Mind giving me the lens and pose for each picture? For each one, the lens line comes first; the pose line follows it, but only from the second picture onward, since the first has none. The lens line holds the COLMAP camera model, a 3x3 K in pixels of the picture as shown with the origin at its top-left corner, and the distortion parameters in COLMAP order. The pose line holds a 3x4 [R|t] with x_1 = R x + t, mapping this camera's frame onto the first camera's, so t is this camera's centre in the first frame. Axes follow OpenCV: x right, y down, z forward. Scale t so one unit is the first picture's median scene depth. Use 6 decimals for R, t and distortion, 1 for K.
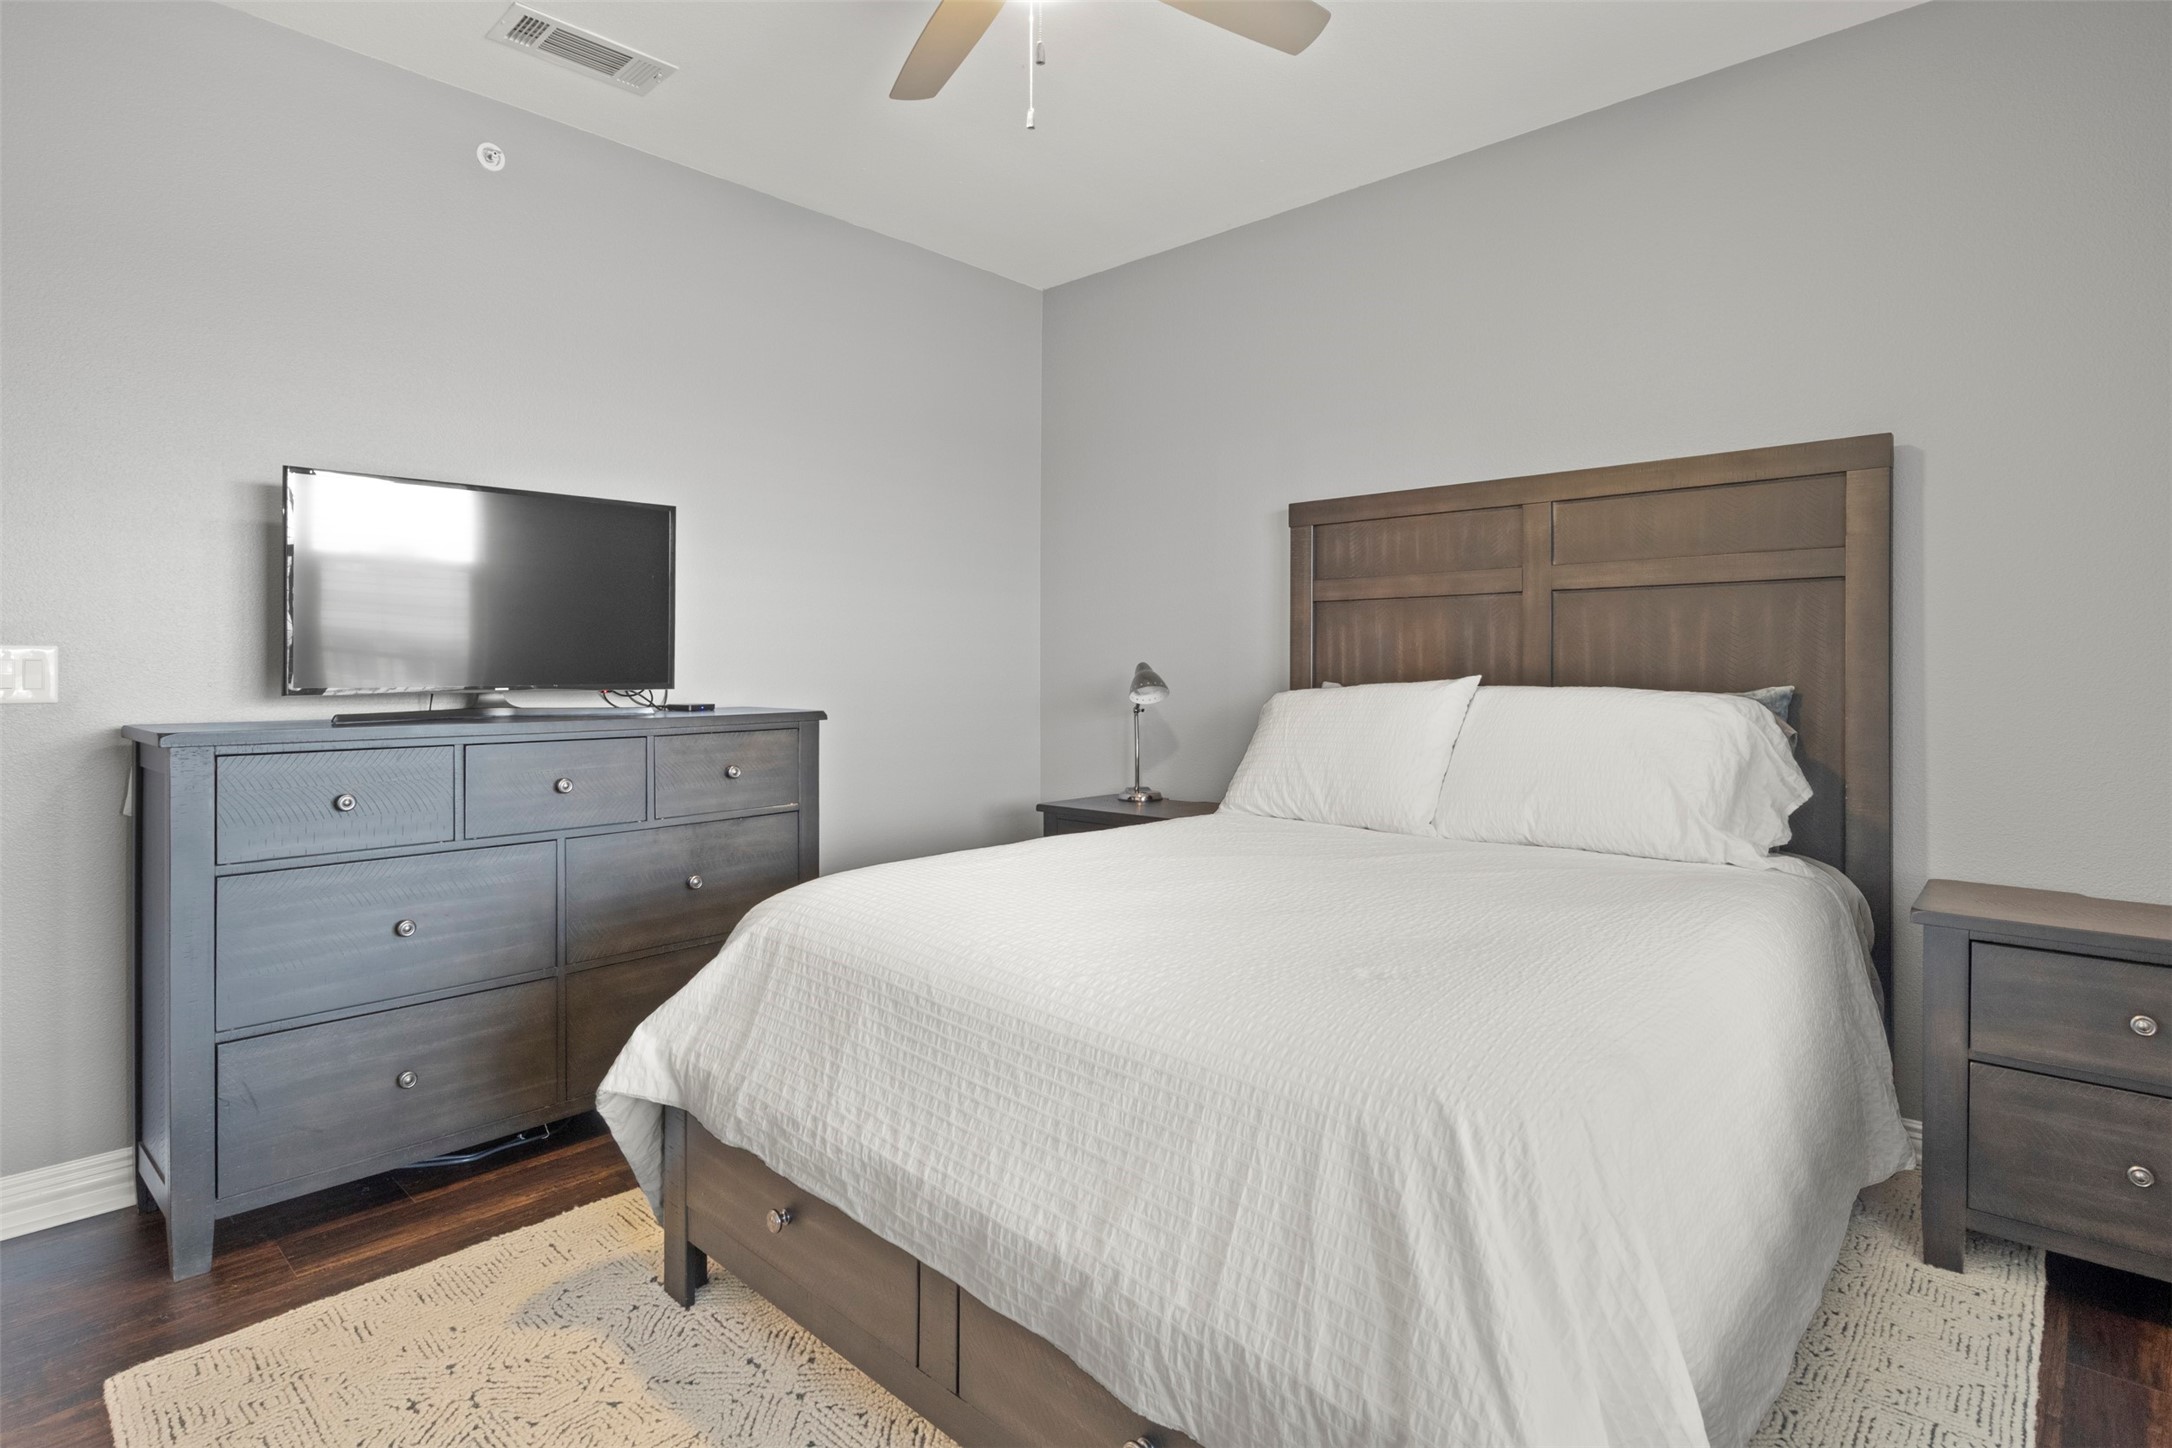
lens RADIAL K [[1117.8, 0, 1071.0], [0, 1117.8, 663.4], [0, 0, 1]] dist [-0.018545, 0.000179]
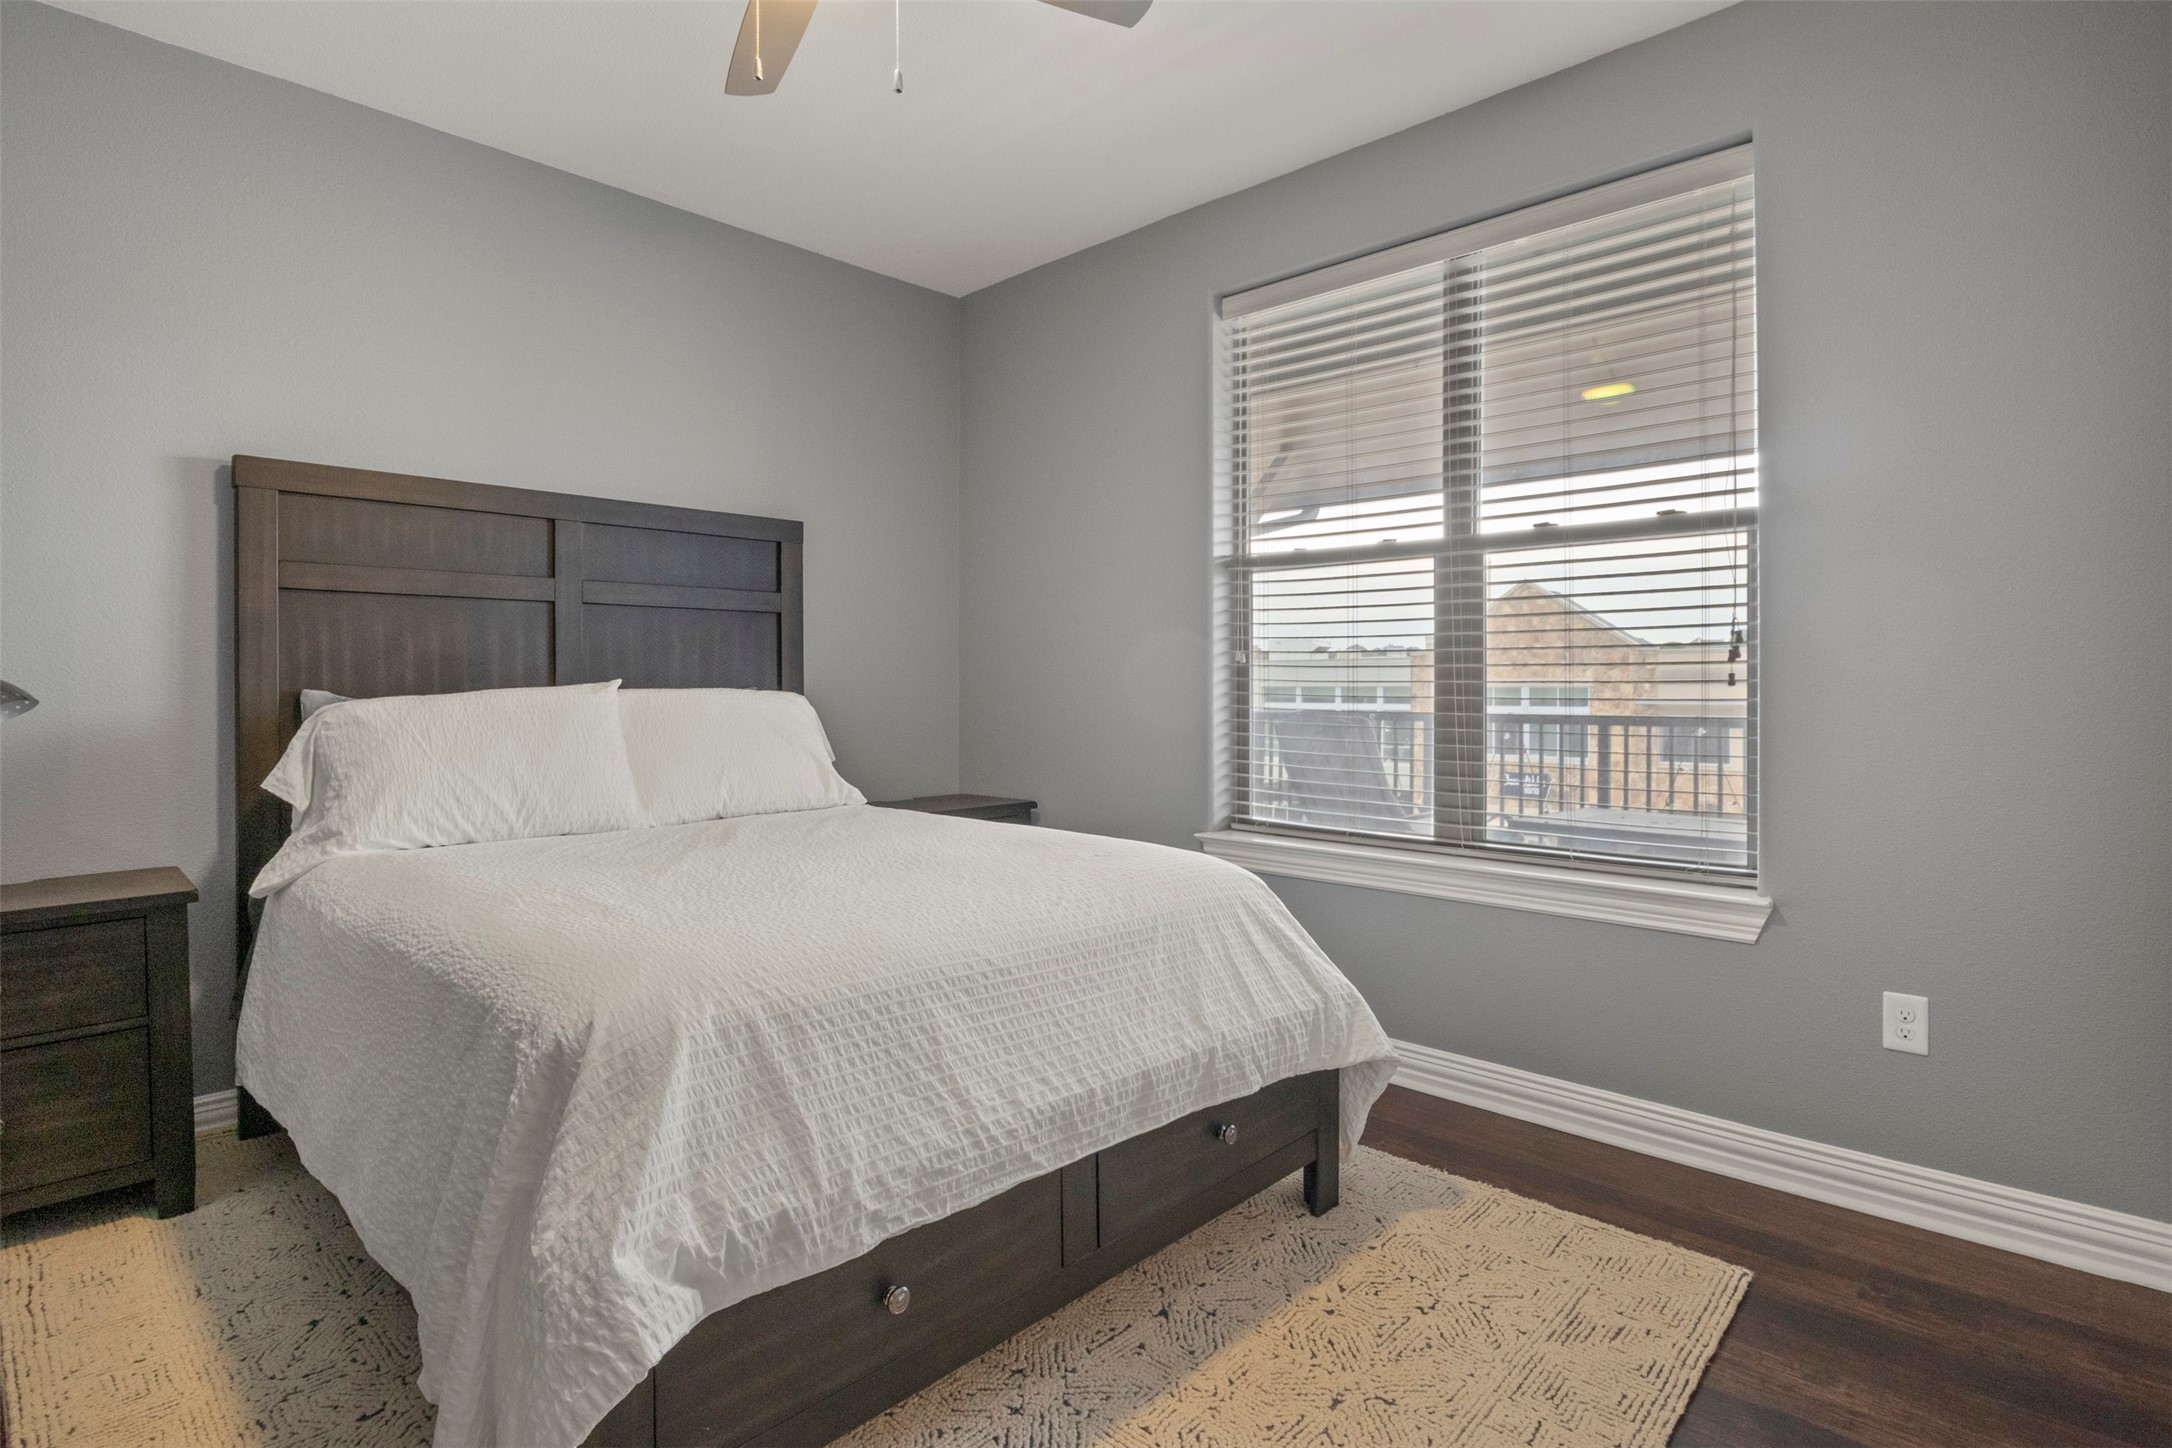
lens RADIAL K [[1106.1, 0, 1085.0], [0, 1106.1, 695.1], [0, 0, 1]] dist [-0.003767, -0.001167]
pose [[-0.011786, -0.012121, 0.999857, -1.115967], [-0.001489, 0.999926, 0.012104, 0.018925], [-0.999929, -0.001346, -0.011803, 0.860293]]
